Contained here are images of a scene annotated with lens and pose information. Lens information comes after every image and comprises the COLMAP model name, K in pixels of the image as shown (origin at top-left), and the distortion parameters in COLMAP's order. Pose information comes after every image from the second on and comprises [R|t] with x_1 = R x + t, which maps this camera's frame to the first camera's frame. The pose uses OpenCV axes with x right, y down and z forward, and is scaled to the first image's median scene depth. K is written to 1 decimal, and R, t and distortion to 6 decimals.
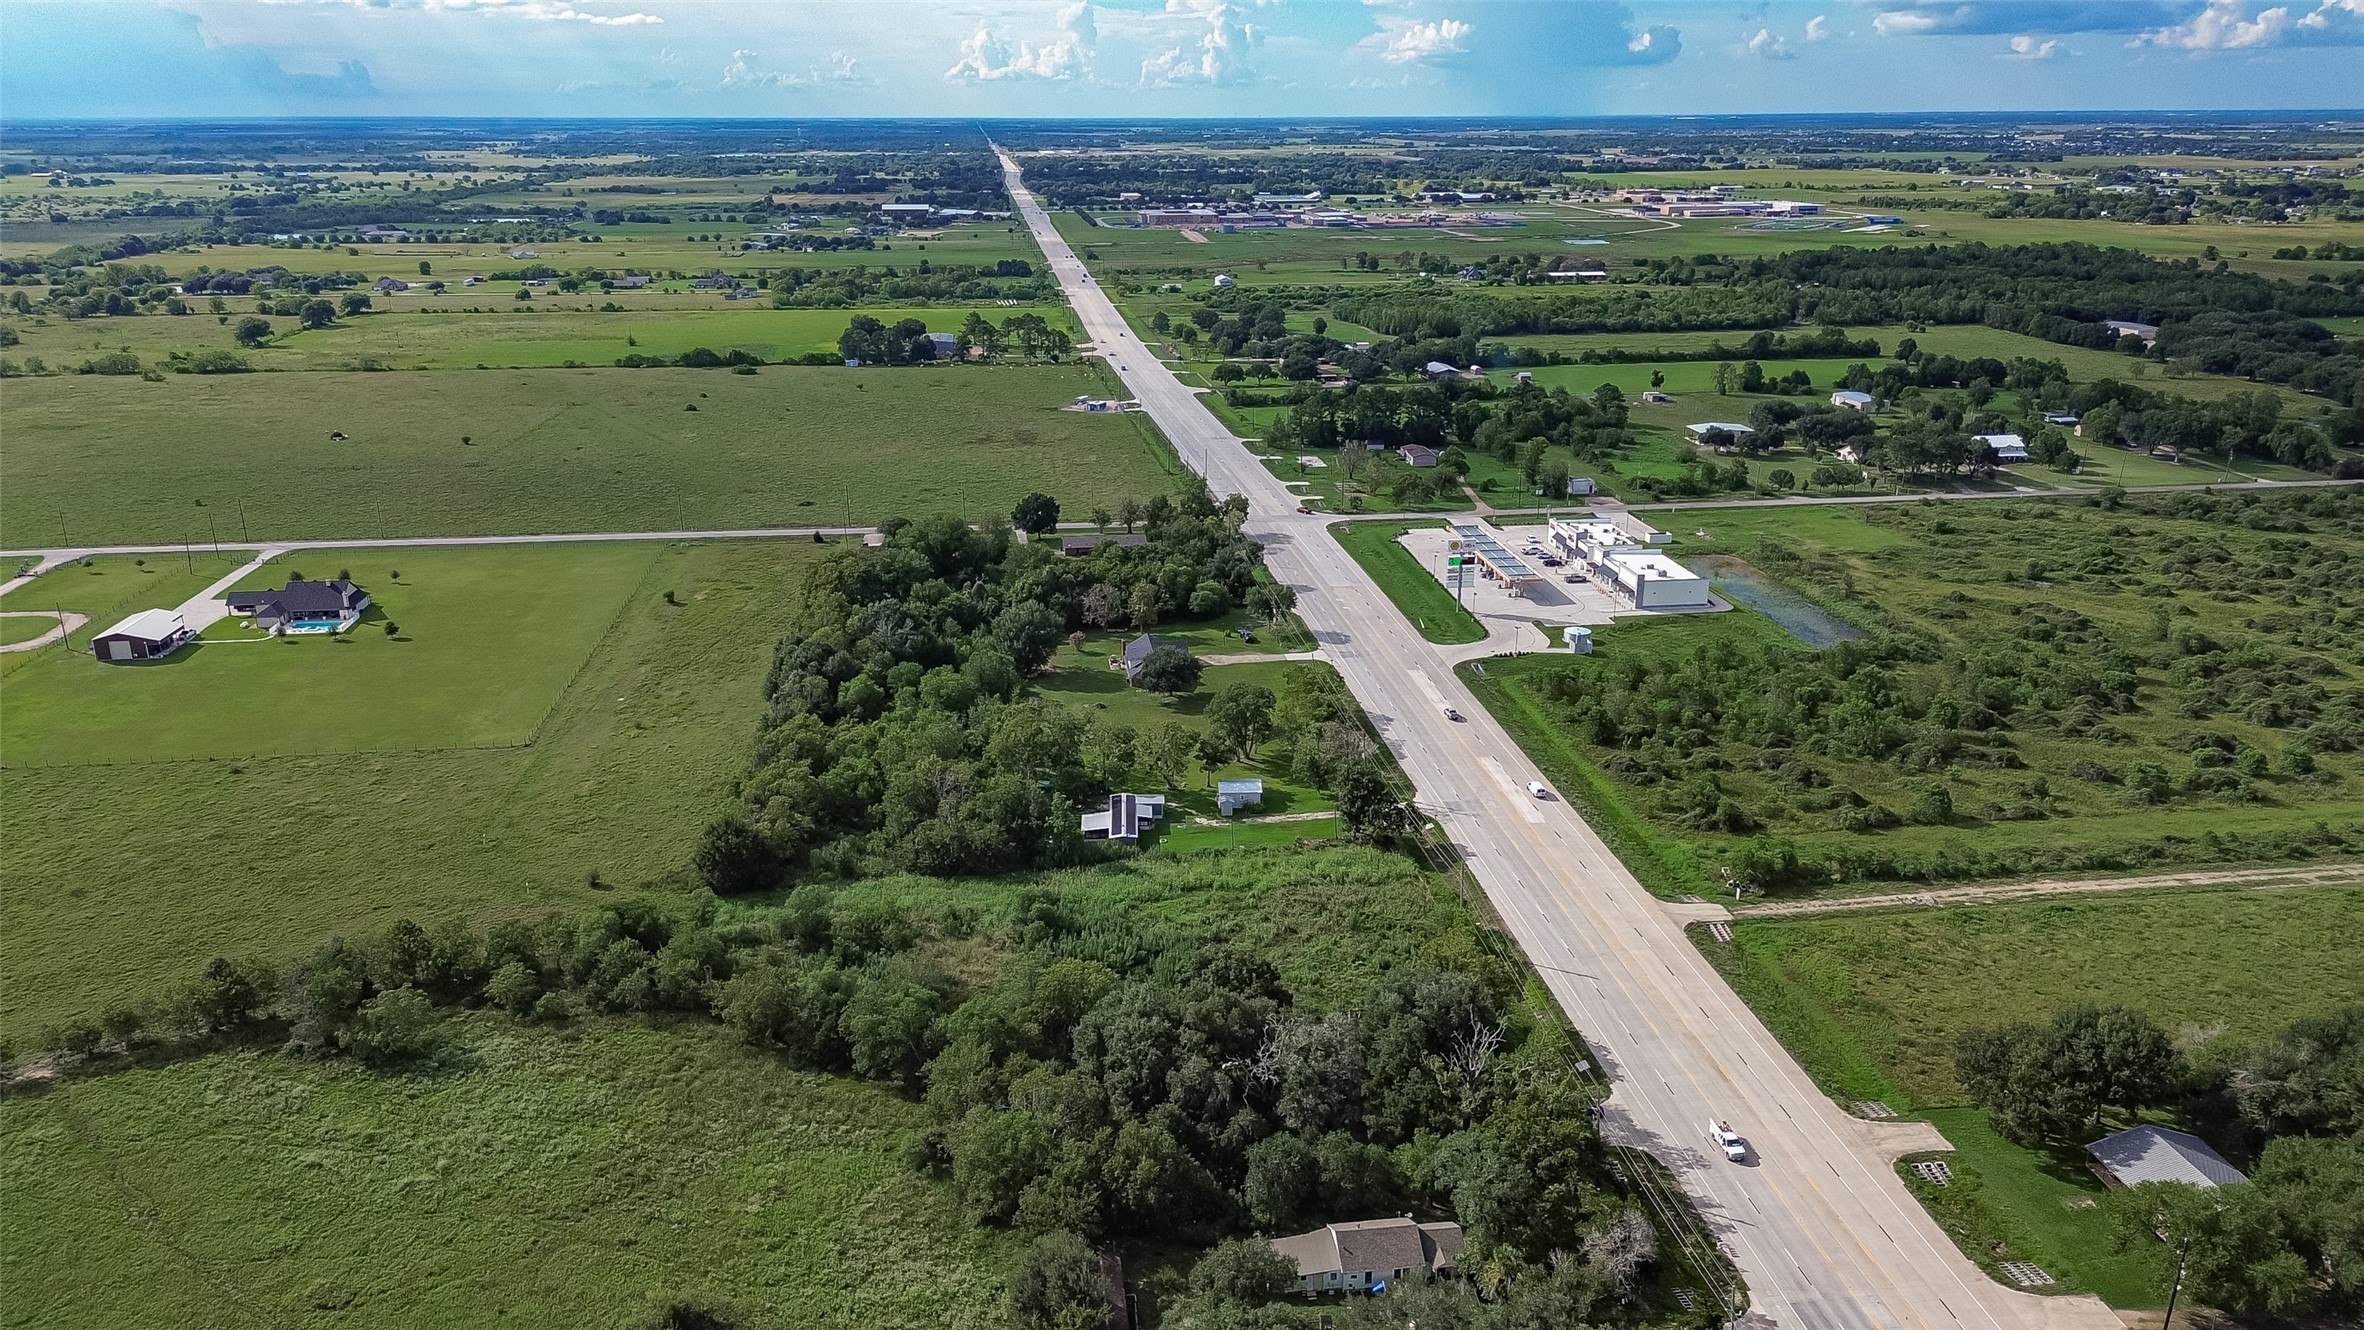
lens RADIAL K [[1673.2, 0, 1182.4], [0, 1673.2, 654.5], [0, 0, 1]] dist [0.085844, -0.095380]
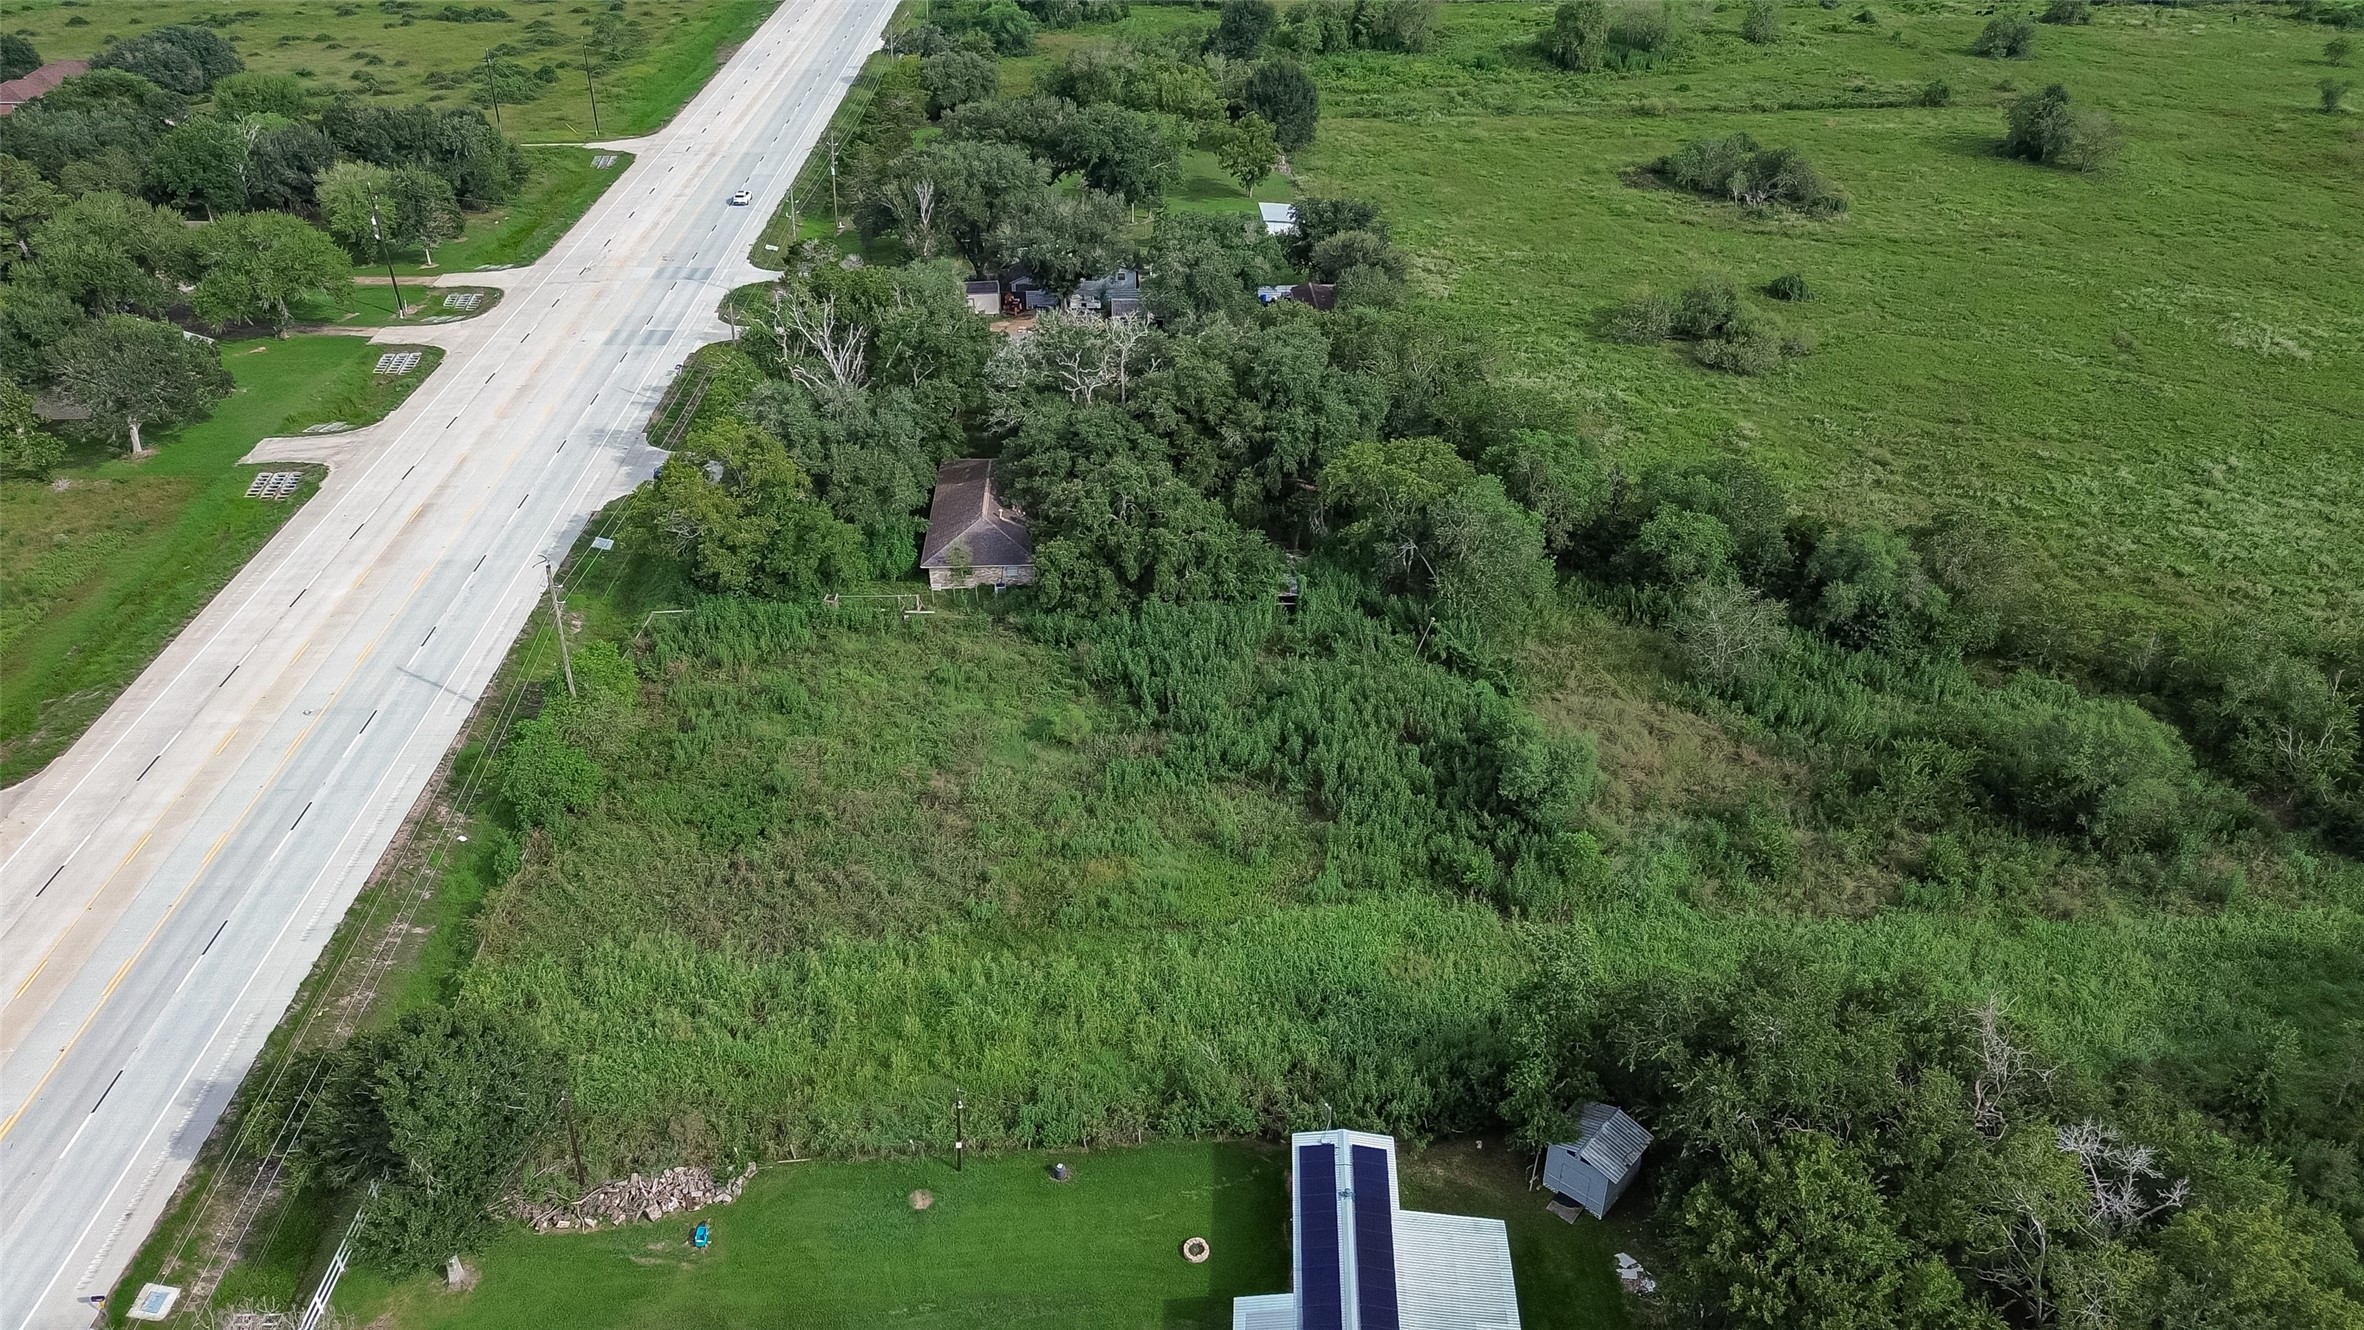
lens RADIAL K [[1673.2, 0, 1182.4], [0, 1673.2, 654.5], [0, 0, 1]] dist [0.085844, -0.095380]
pose [[-0.996586, -0.035126, 0.074718, -0.025199], [0.032303, 0.666954, 0.744399, -0.150247], [-0.075981, 0.744271, -0.663542, 1.064868]]
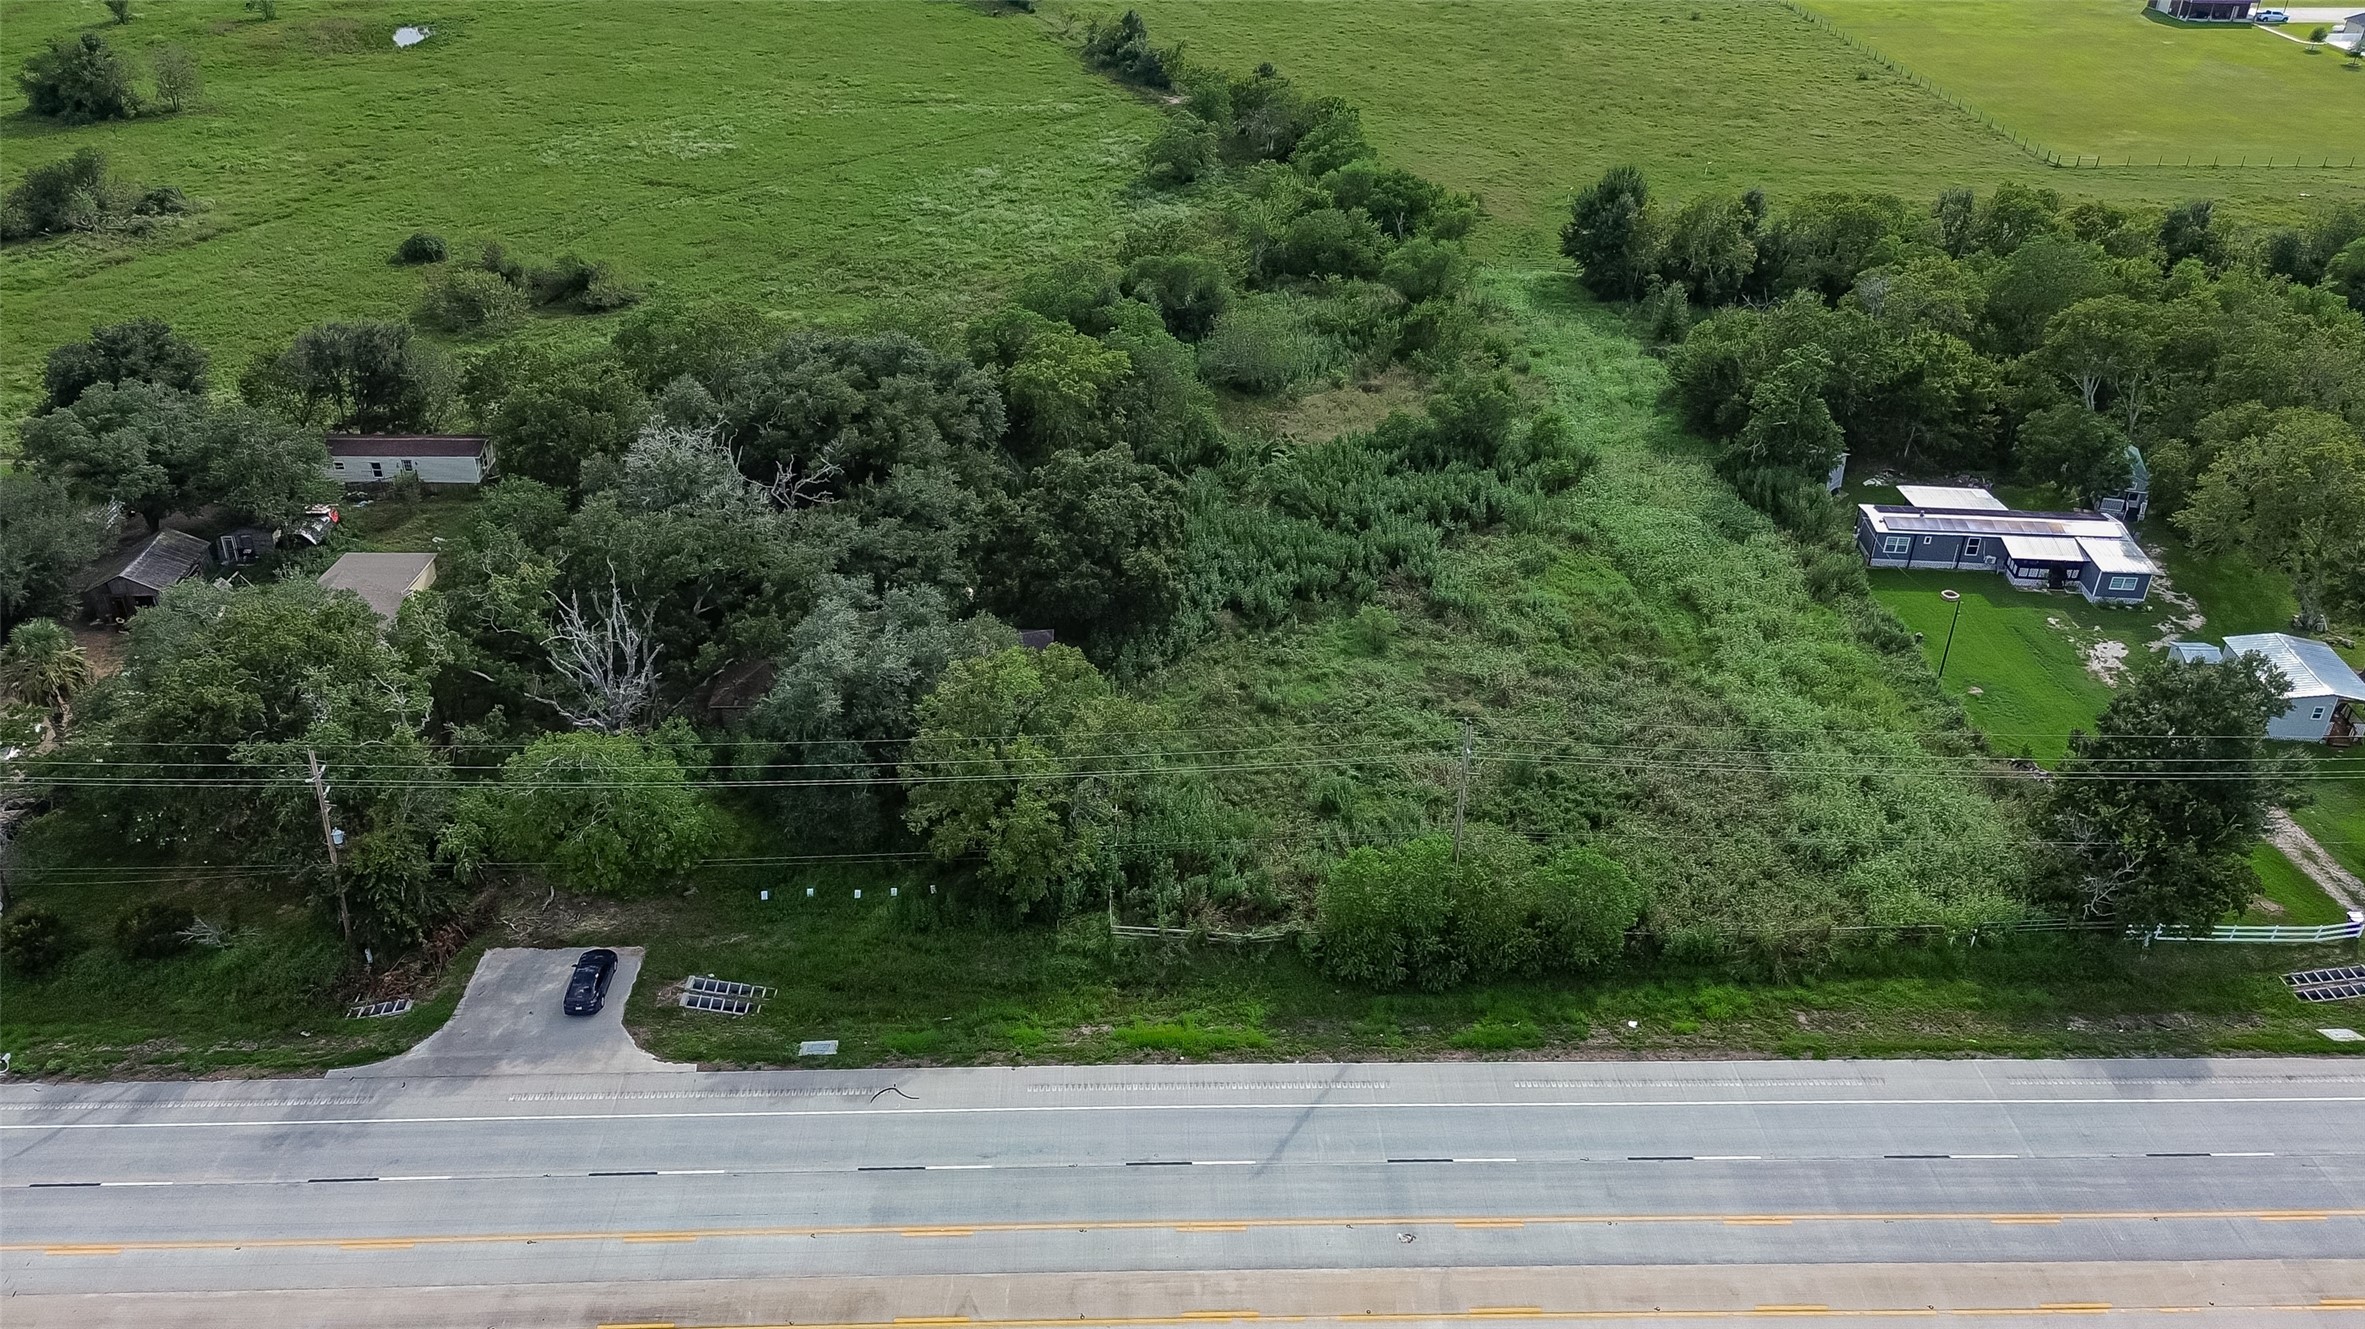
lens RADIAL K [[1775.0, 0, 1182.5], [0, 1775.0, 664.5], [0, 0, 1]] dist [0.065422, -0.053930]
pose [[-0.085141, 0.507833, -0.857238, 0.391054], [-0.325462, 0.798992, 0.505654, -0.040587], [0.941714, 0.322050, 0.097253, 0.744454]]
